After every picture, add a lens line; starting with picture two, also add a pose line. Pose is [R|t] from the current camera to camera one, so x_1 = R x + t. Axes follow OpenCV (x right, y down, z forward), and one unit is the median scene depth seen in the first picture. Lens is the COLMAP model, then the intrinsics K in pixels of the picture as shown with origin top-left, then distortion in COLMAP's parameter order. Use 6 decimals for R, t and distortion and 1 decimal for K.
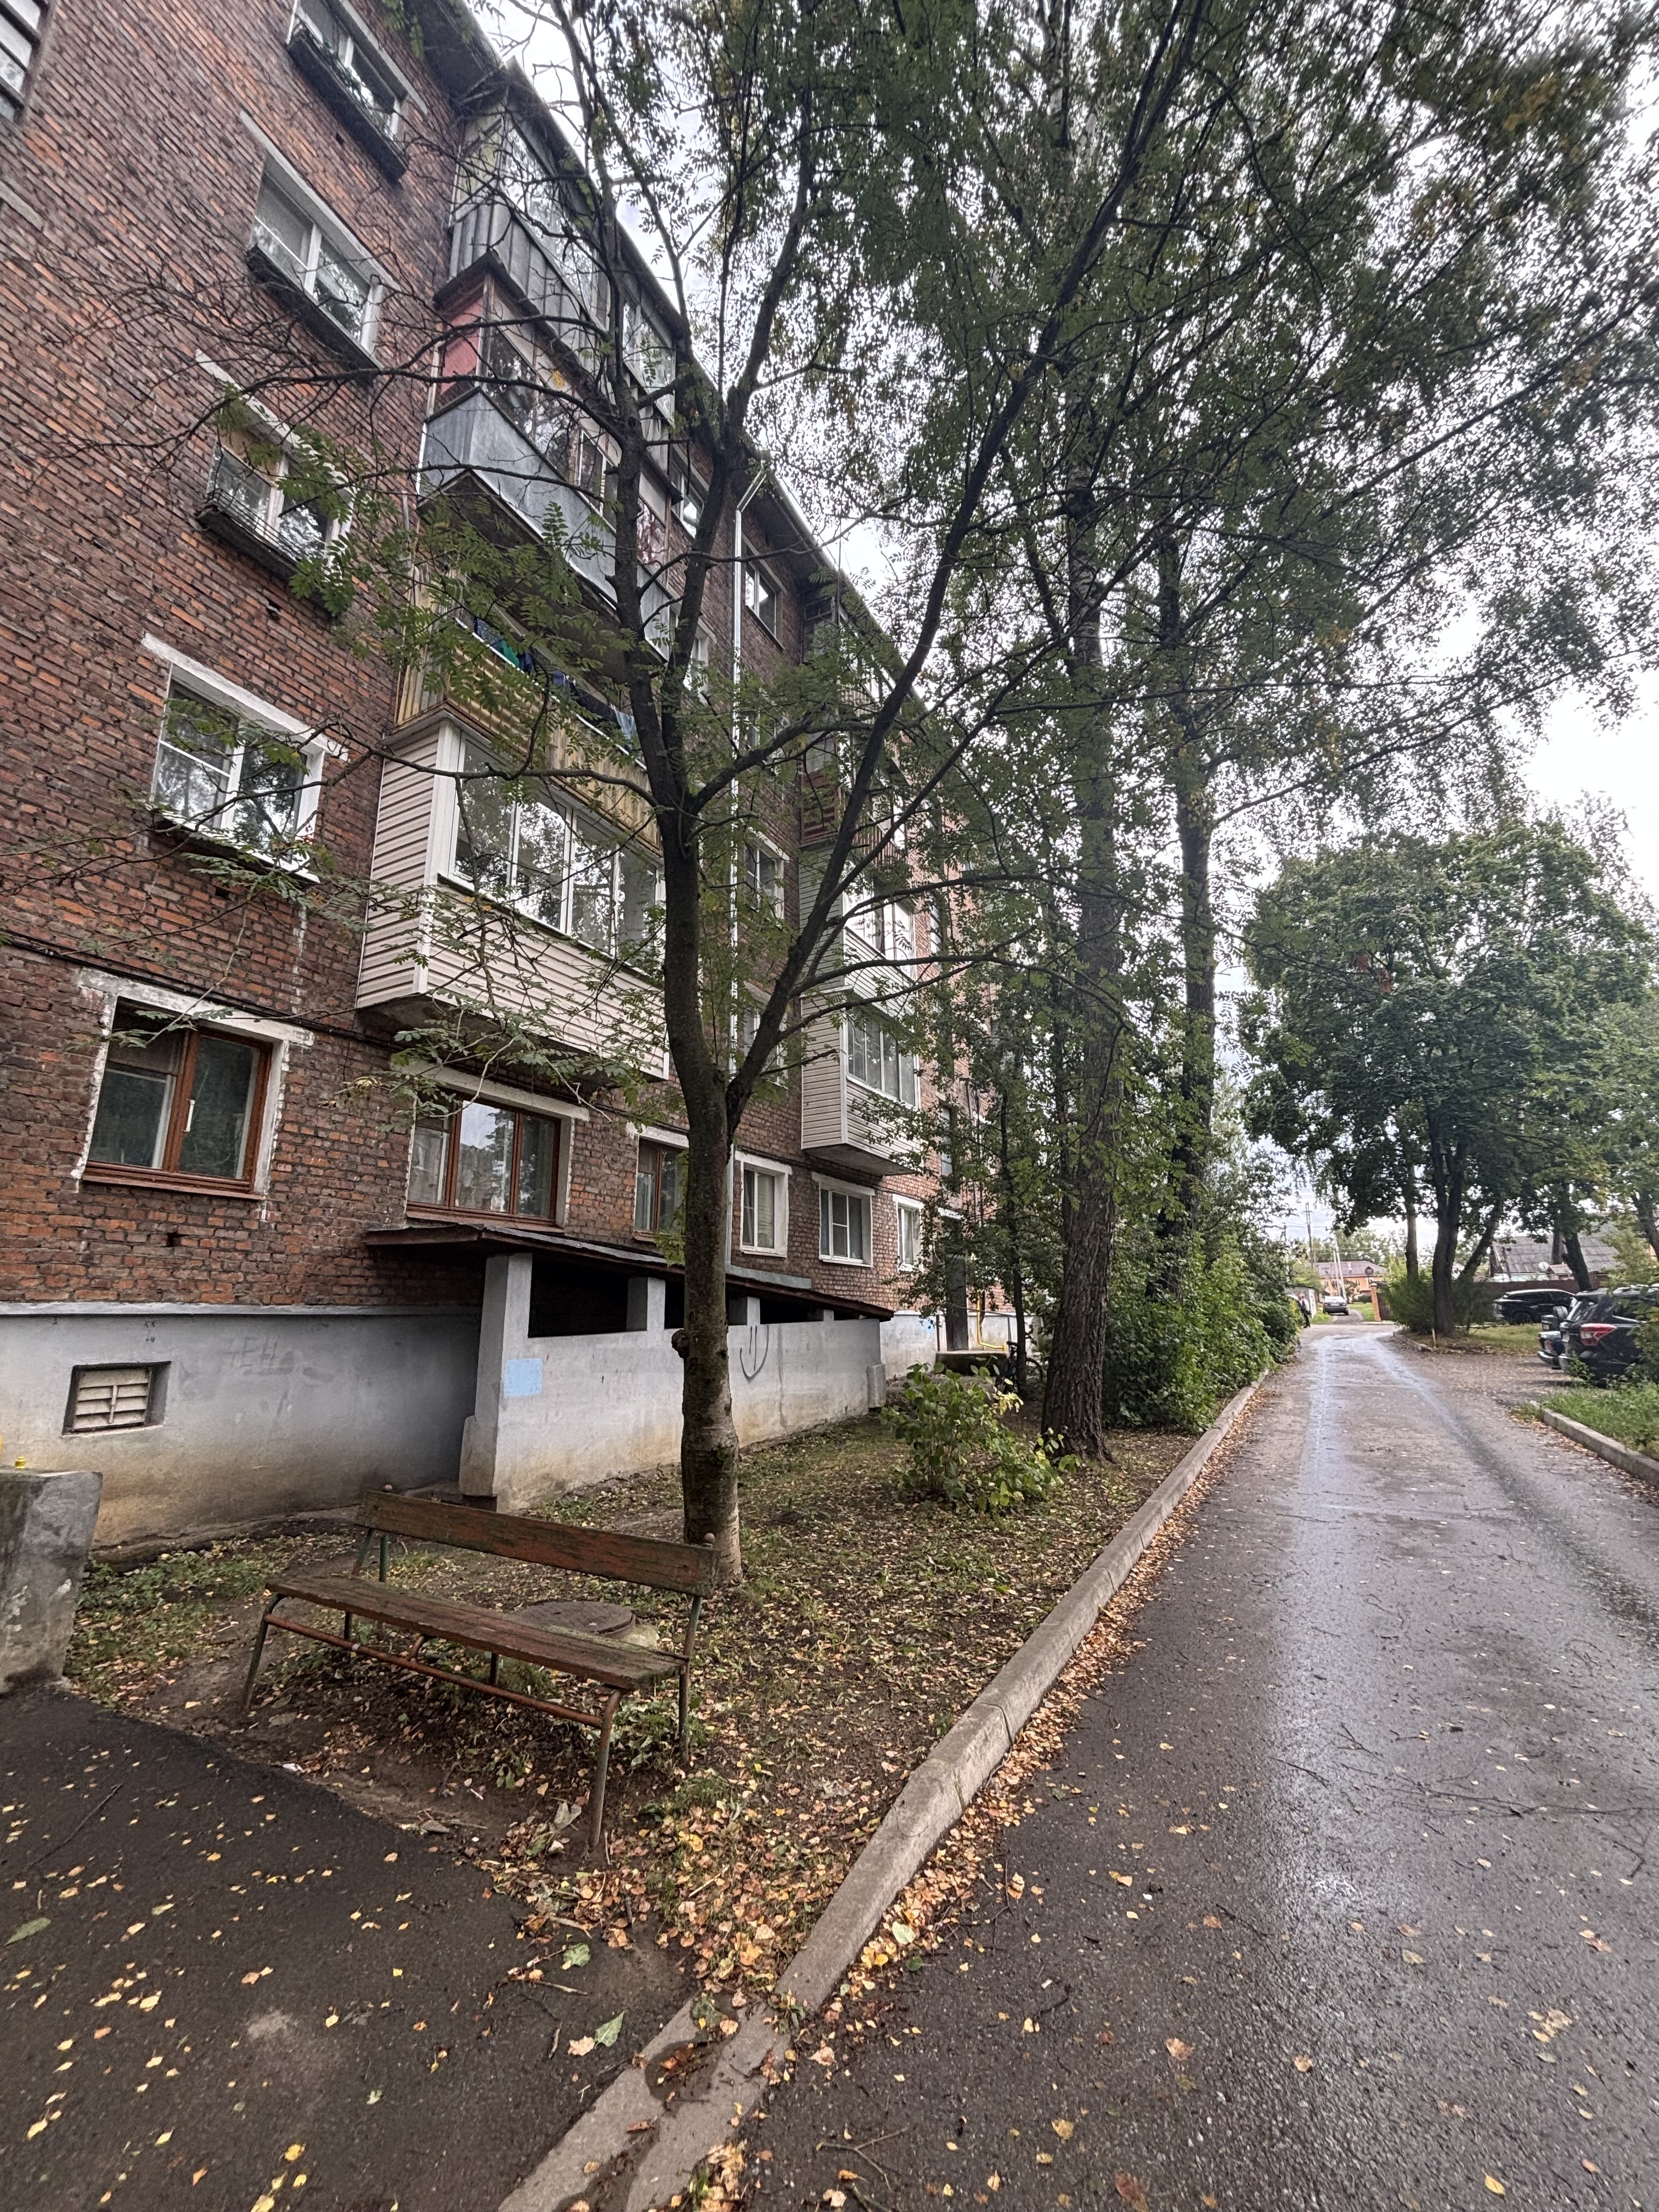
lens RADIAL K [[894.7, 0, 832.5], [0, 894.7, 1104.2], [0, 0, 1]] dist [-0.004120, 0.001573]
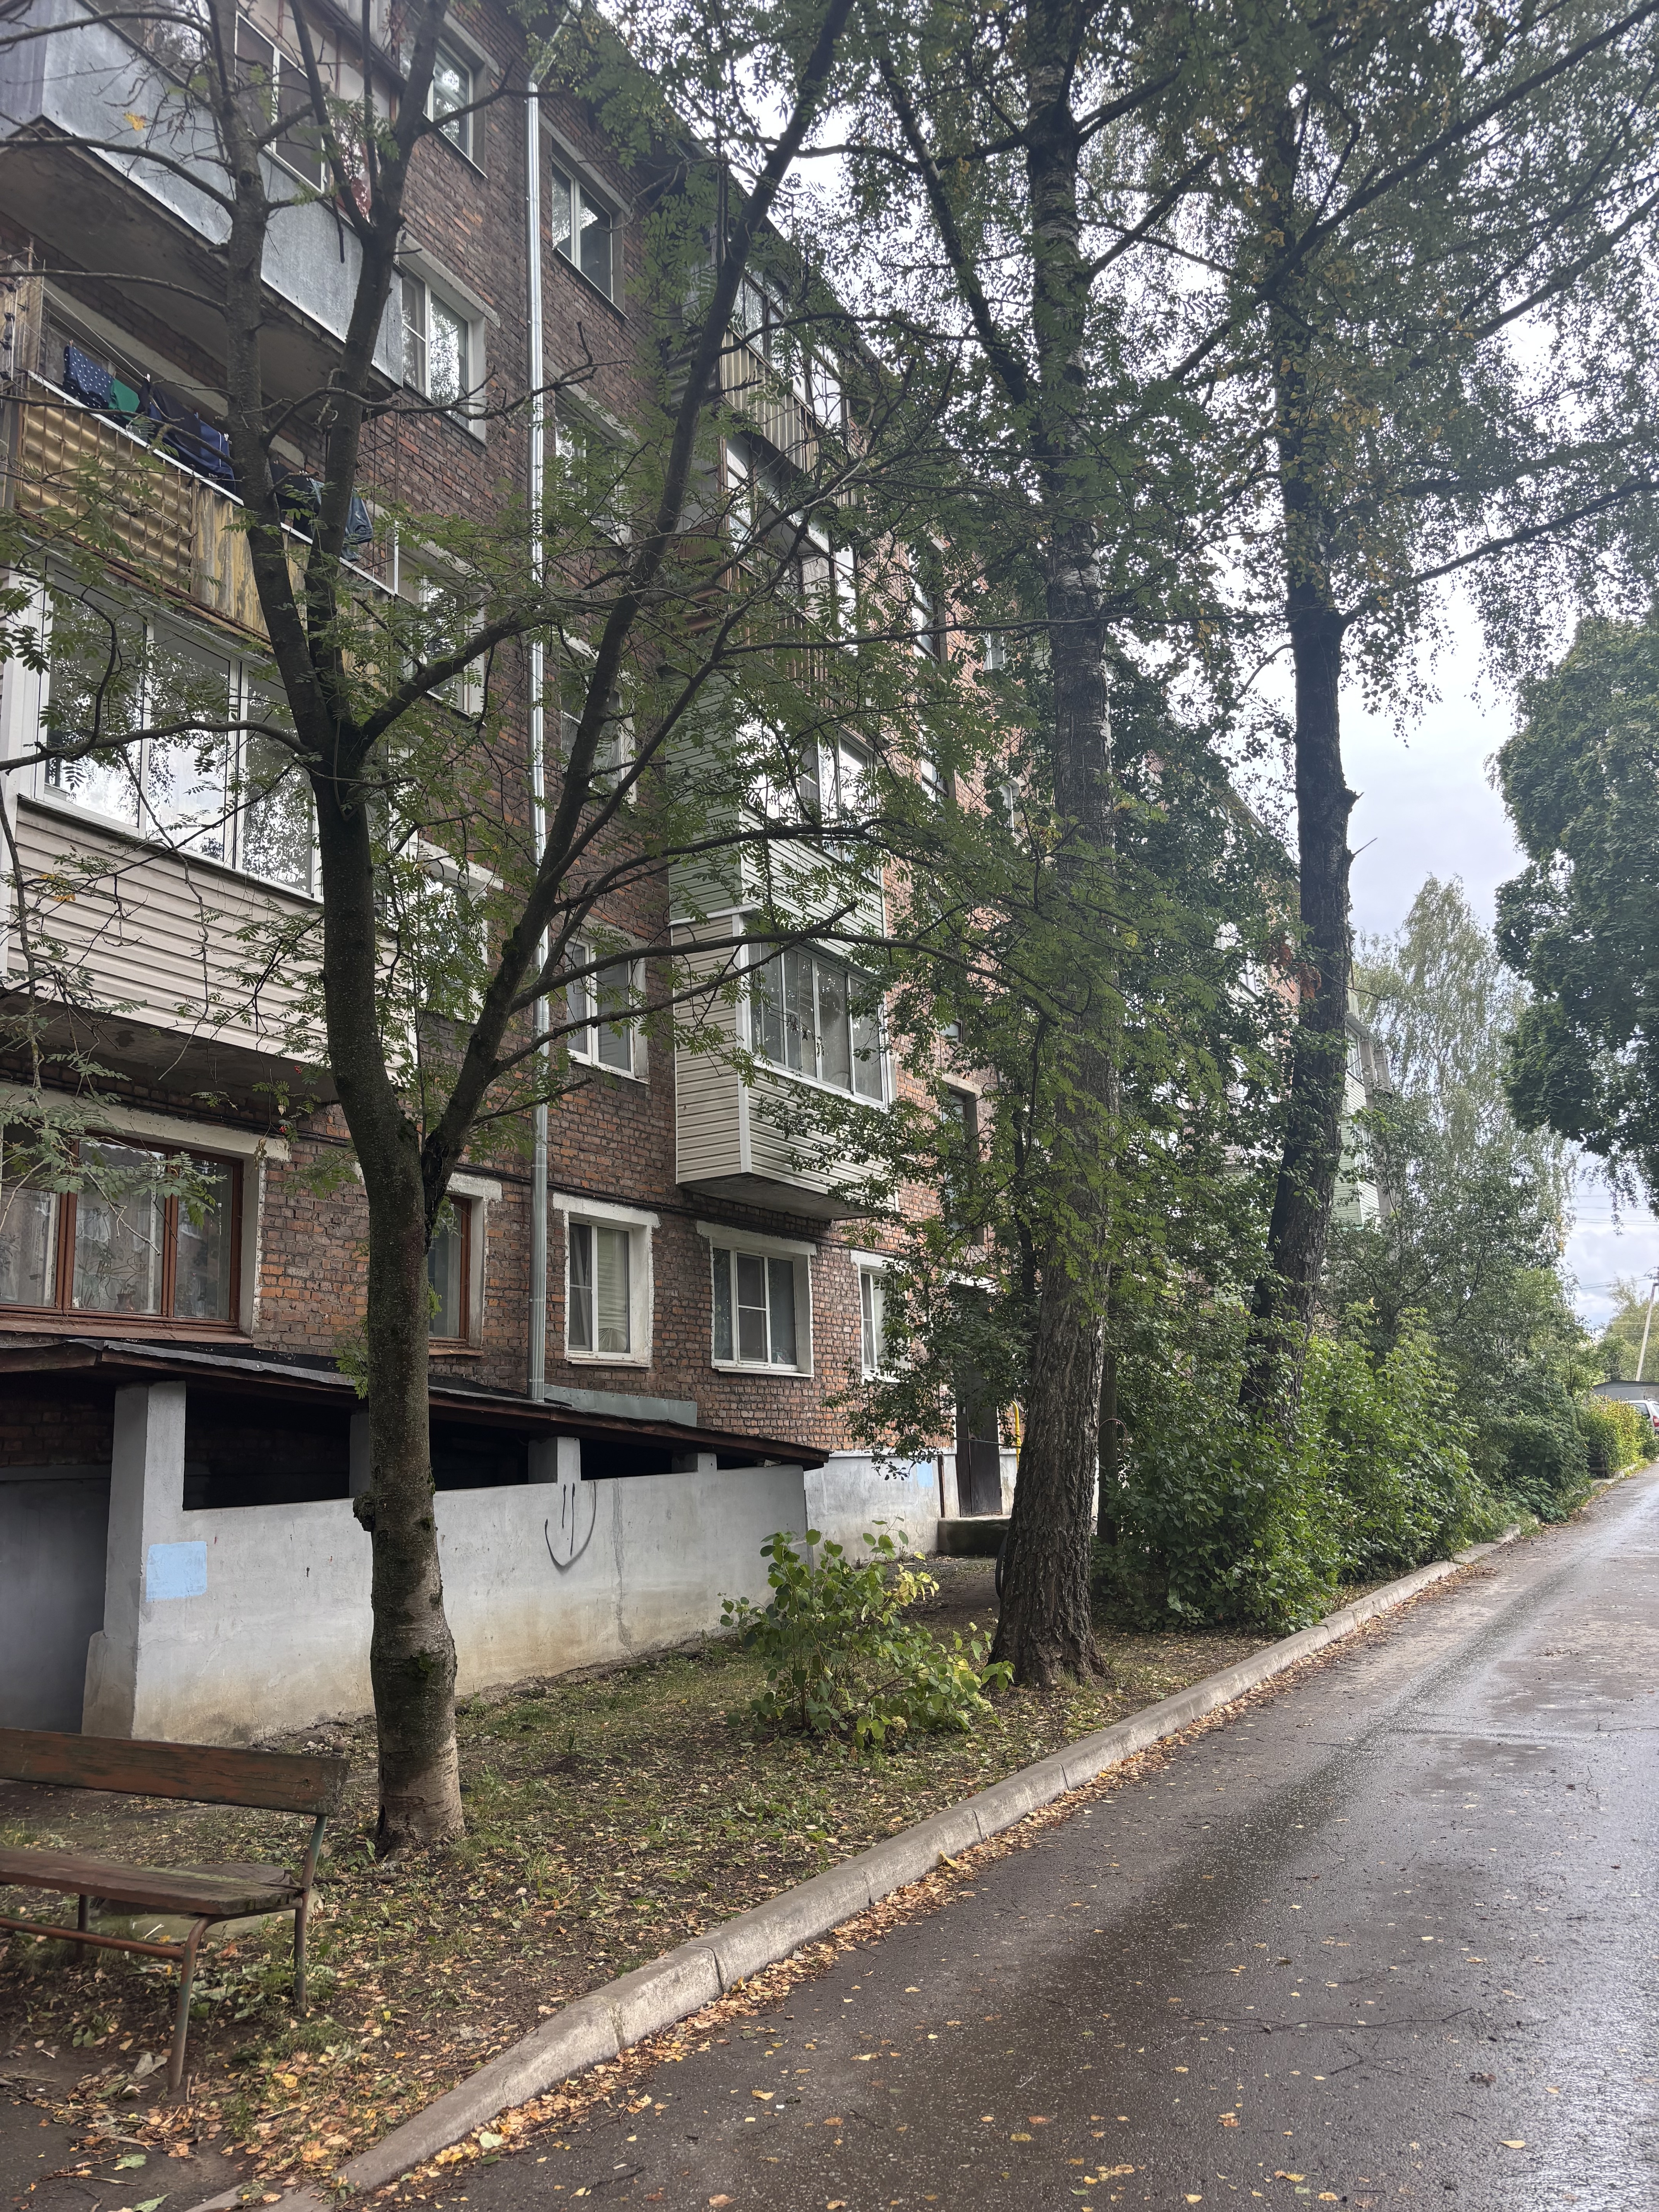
lens RADIAL K [[1677.0, 0, 834.3], [0, 1677.0, 1109.2], [0, 0, 1]] dist [0.034091, -0.053414]
pose [[0.999596, -0.028303, -0.002505, 0.212263], [0.028359, 0.999253, 0.026252, -0.072038], [0.001760, -0.026312, 0.999652, -0.316676]]
